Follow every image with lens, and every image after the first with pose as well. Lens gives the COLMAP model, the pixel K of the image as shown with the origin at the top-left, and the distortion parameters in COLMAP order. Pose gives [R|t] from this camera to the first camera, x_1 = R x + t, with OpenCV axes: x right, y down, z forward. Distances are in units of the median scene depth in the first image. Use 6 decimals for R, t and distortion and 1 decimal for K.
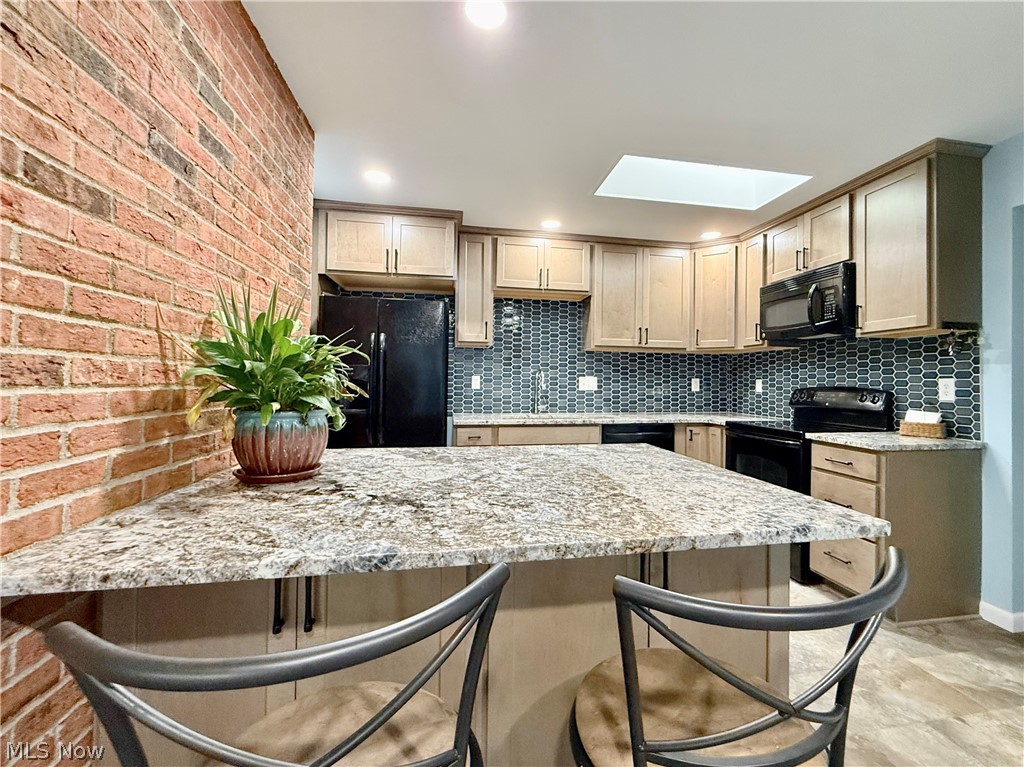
lens RADIAL K [[447.4, 0, 533.1], [0, 447.4, 376.9], [0, 0, 1]] dist [0.000523, 0.000281]
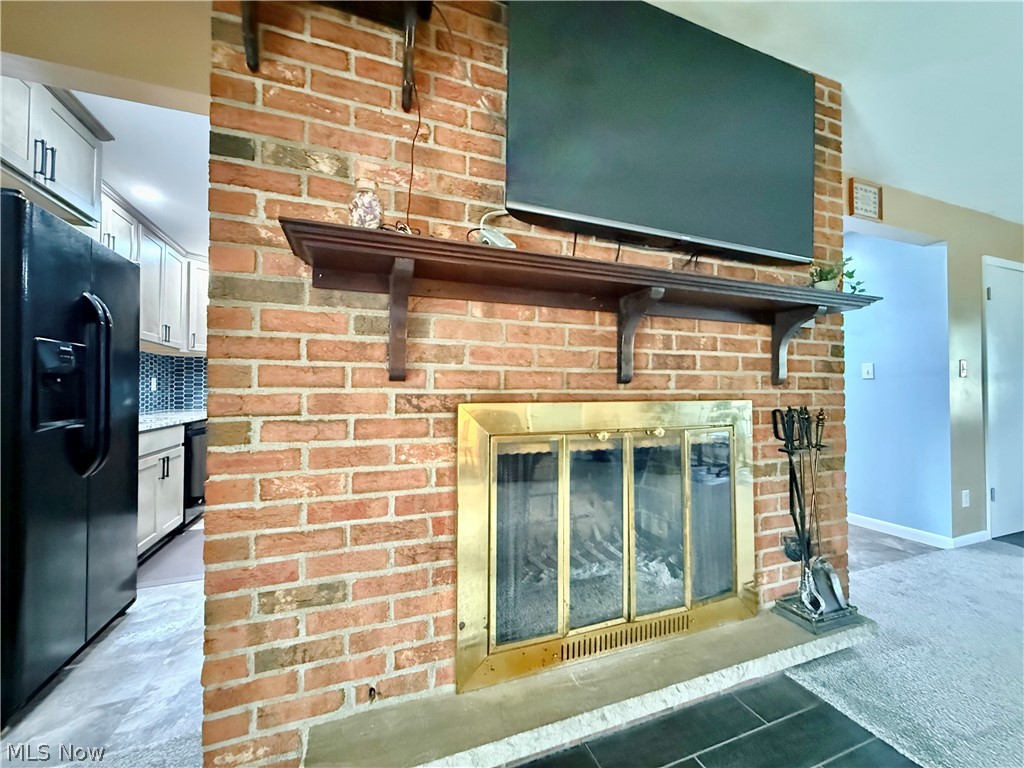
lens RADIAL K [[411.4, 0, 516.0], [0, 411.4, 384.9], [0, 0, 1]] dist [0.000576, 0.000654]
pose [[-0.163118, 0.000660, 0.986606, -0.870601], [-0.009082, 0.999956, -0.002171, 0.018232], [-0.986565, -0.009314, -0.163105, 0.444980]]
